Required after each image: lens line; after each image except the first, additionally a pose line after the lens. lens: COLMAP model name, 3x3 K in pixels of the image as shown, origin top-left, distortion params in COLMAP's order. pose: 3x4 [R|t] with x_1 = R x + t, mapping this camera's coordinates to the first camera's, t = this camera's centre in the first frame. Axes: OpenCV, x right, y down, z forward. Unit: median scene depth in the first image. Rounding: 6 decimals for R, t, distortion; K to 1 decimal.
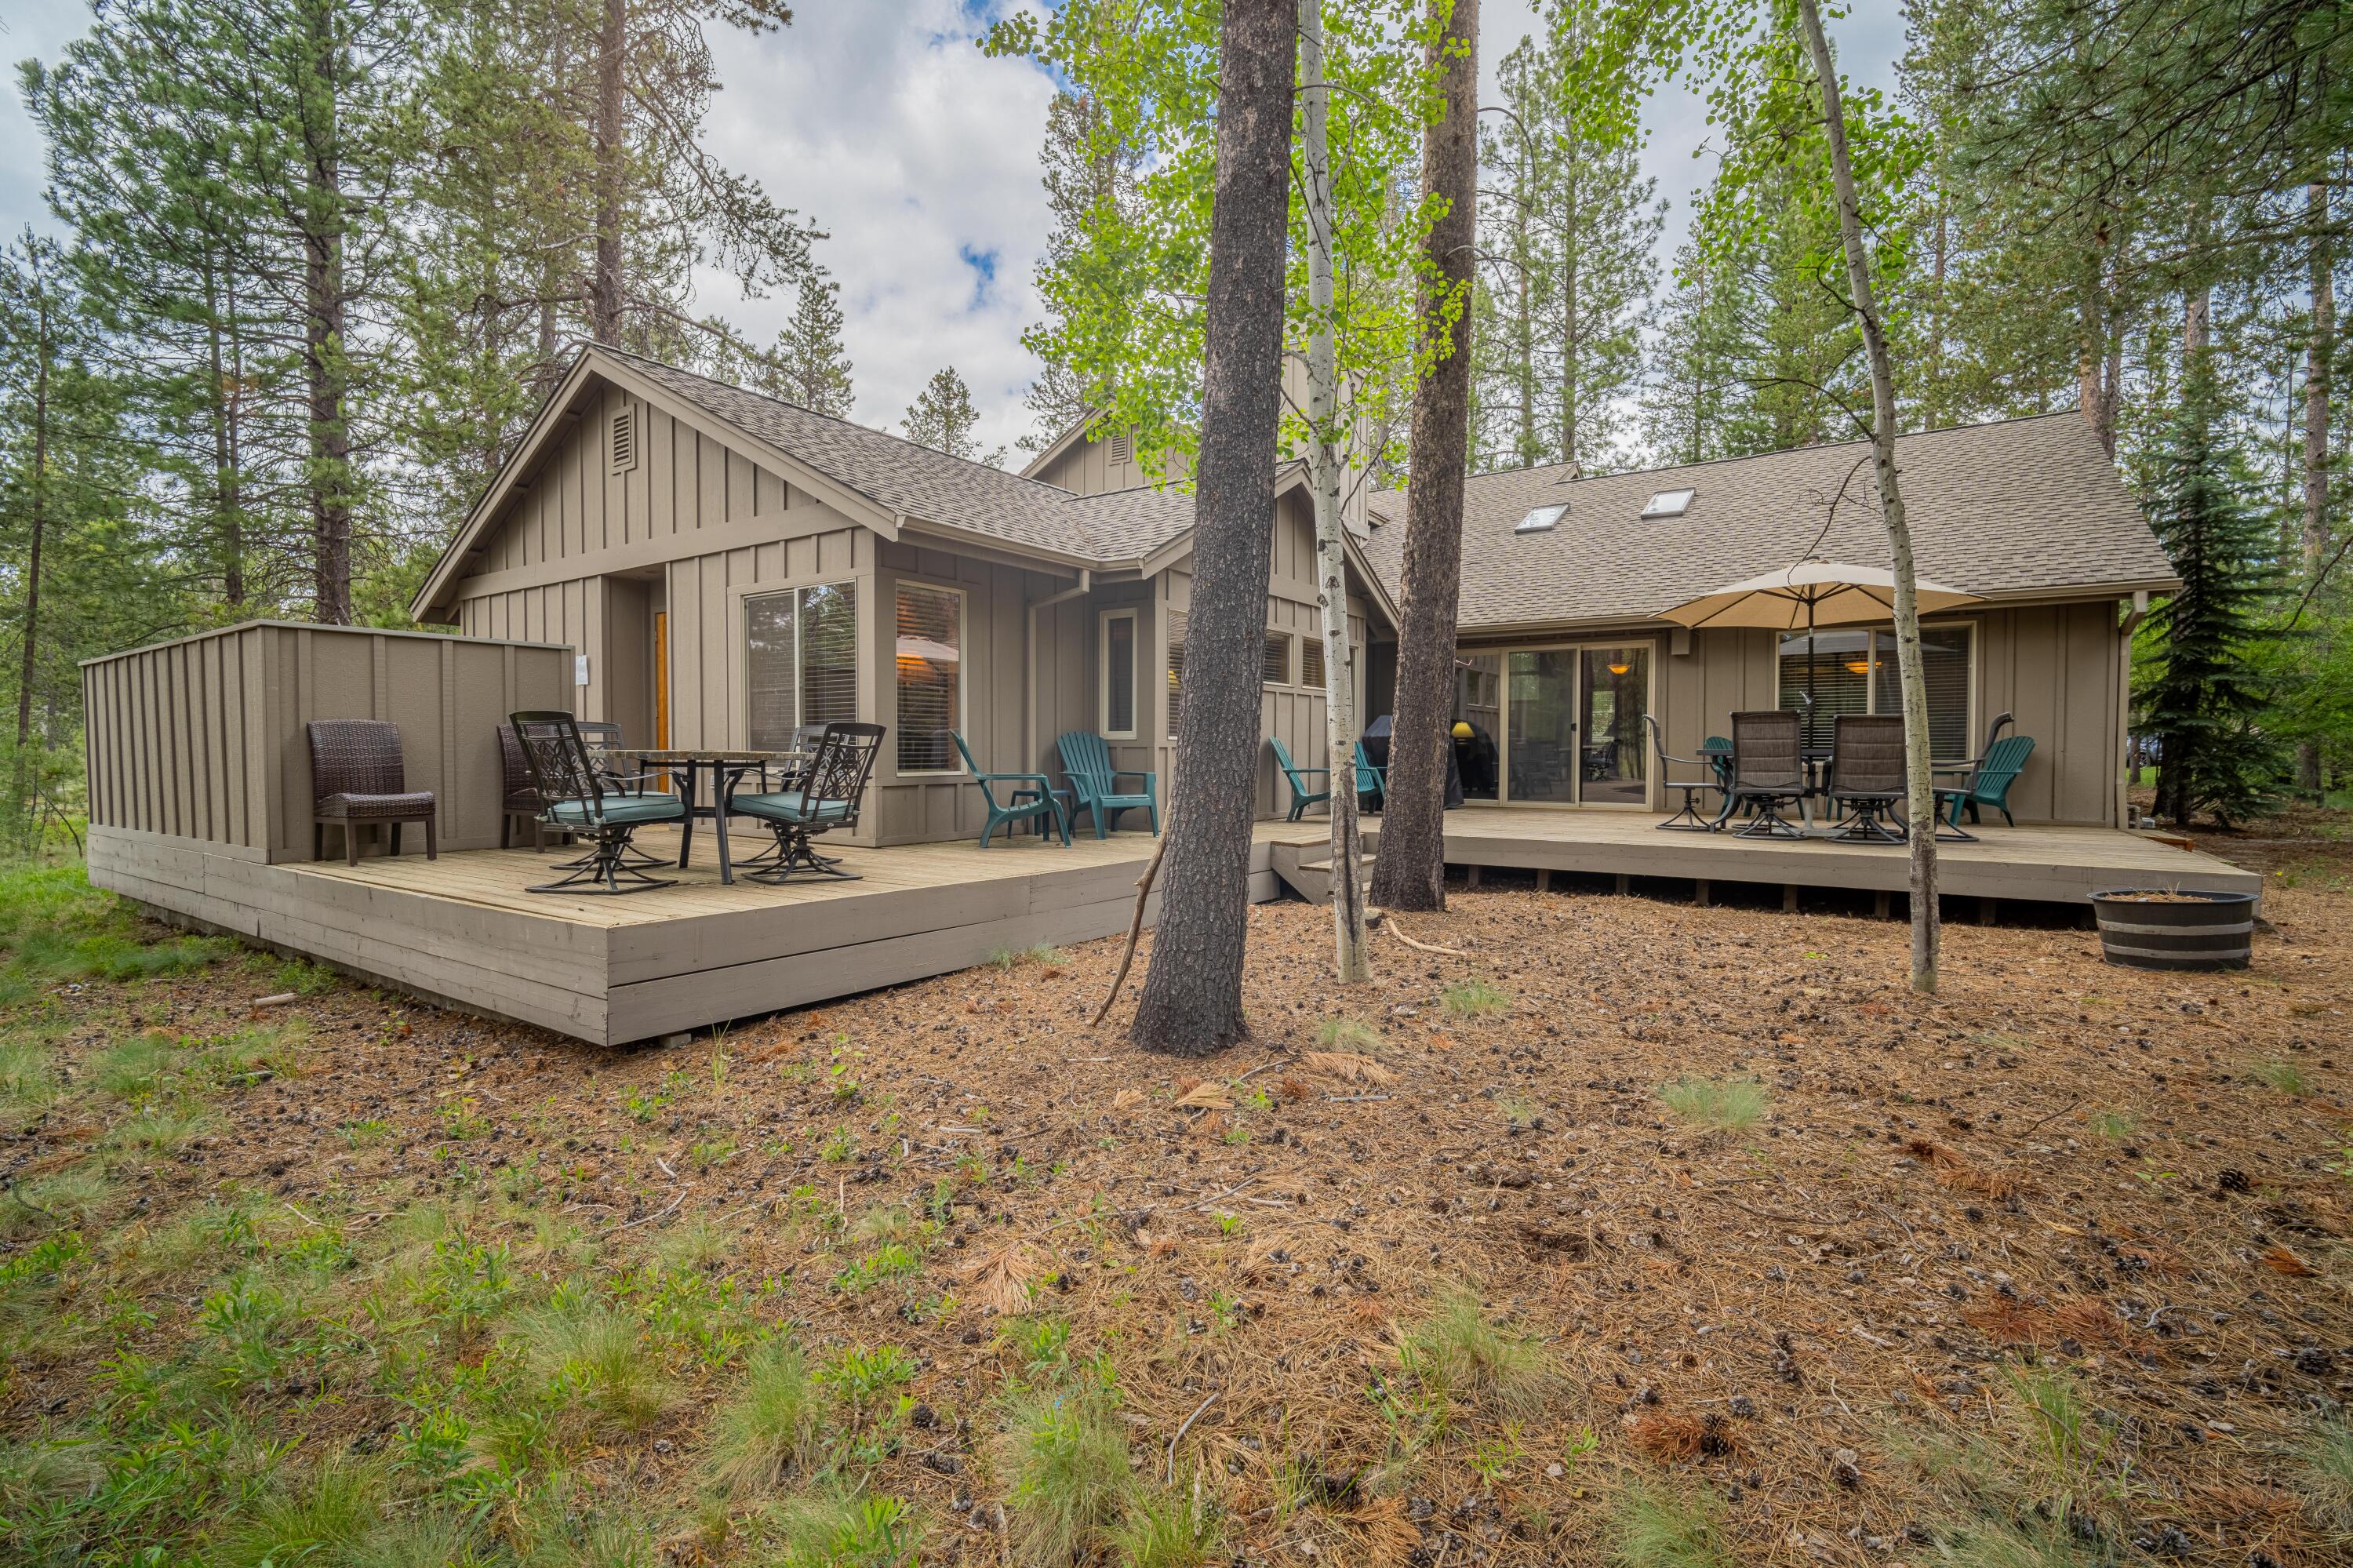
lens RADIAL K [[1032.3, 0, 1174.9], [0, 1032.3, 787.6], [0, 0, 1]] dist [0.000373, 0.000699]
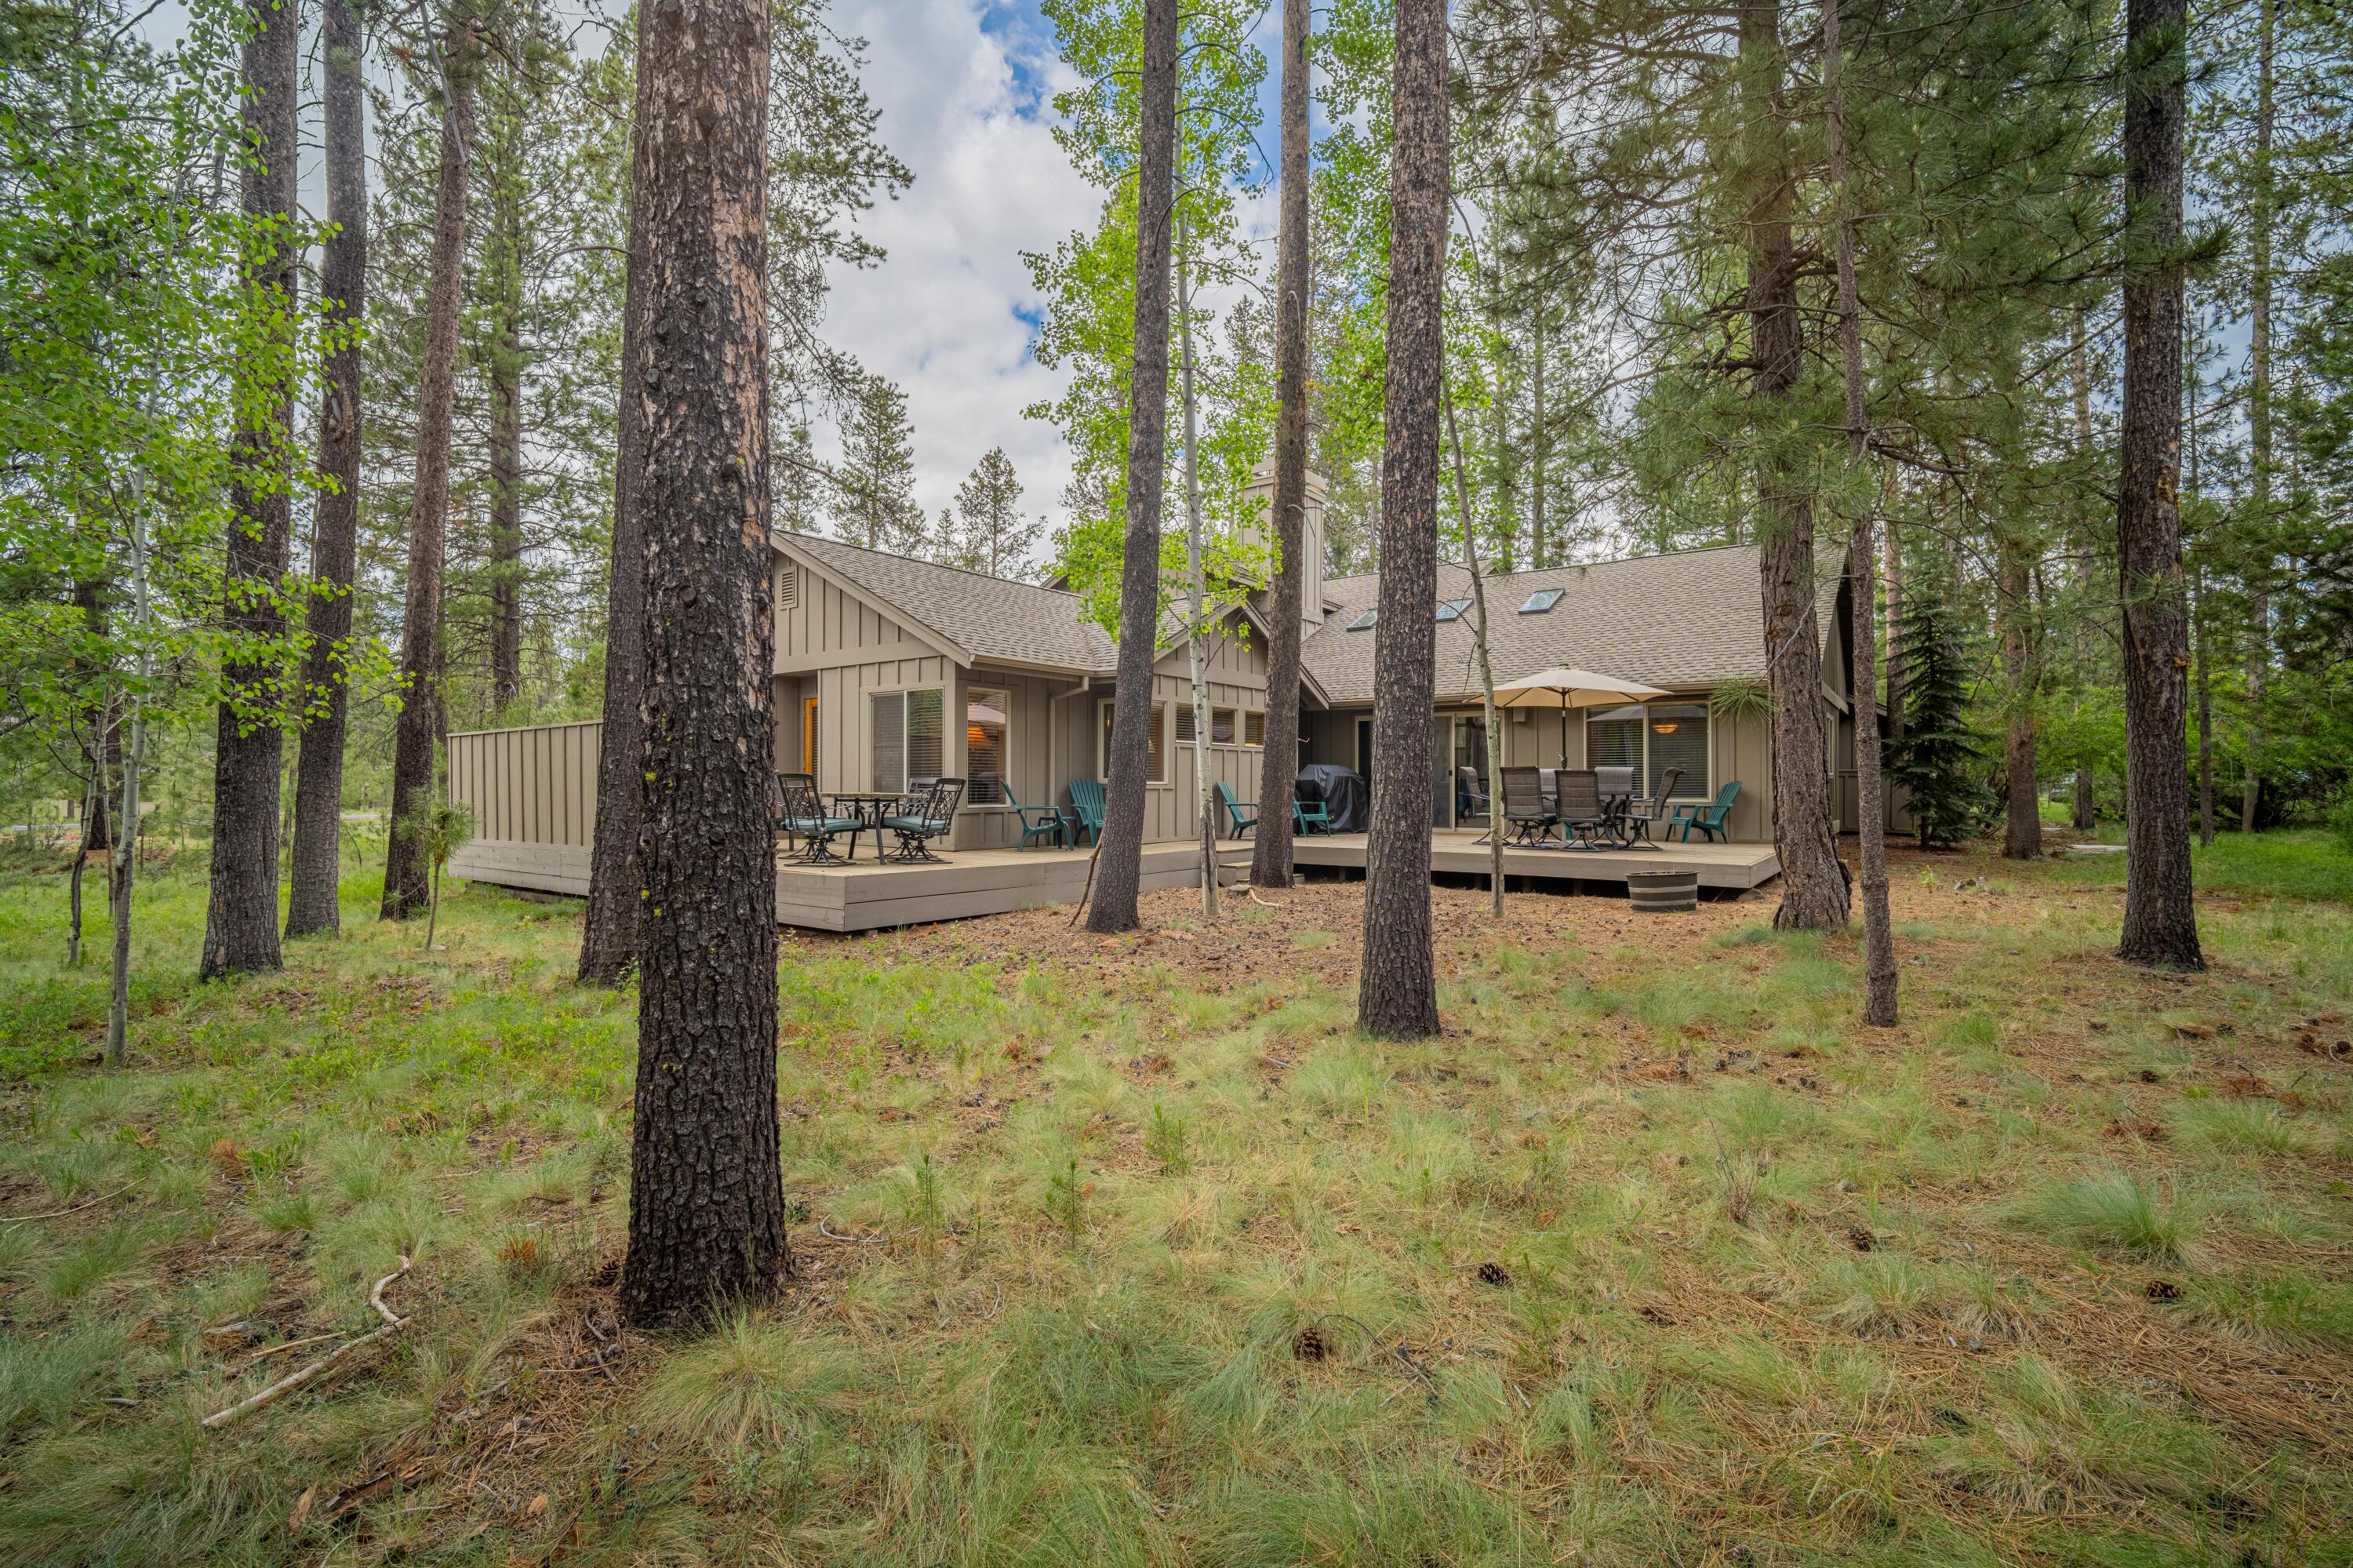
lens RADIAL K [[1032.3, 0, 1180.0], [0, 1032.3, 791.1], [0, 0, 1]] dist [0.000373, 0.000699]
pose [[0.999344, 0.000109, -0.036212, 0.112290], [-0.001163, 0.999576, -0.029084, 0.009026], [0.036194, 0.029107, 0.998921, -0.553106]]
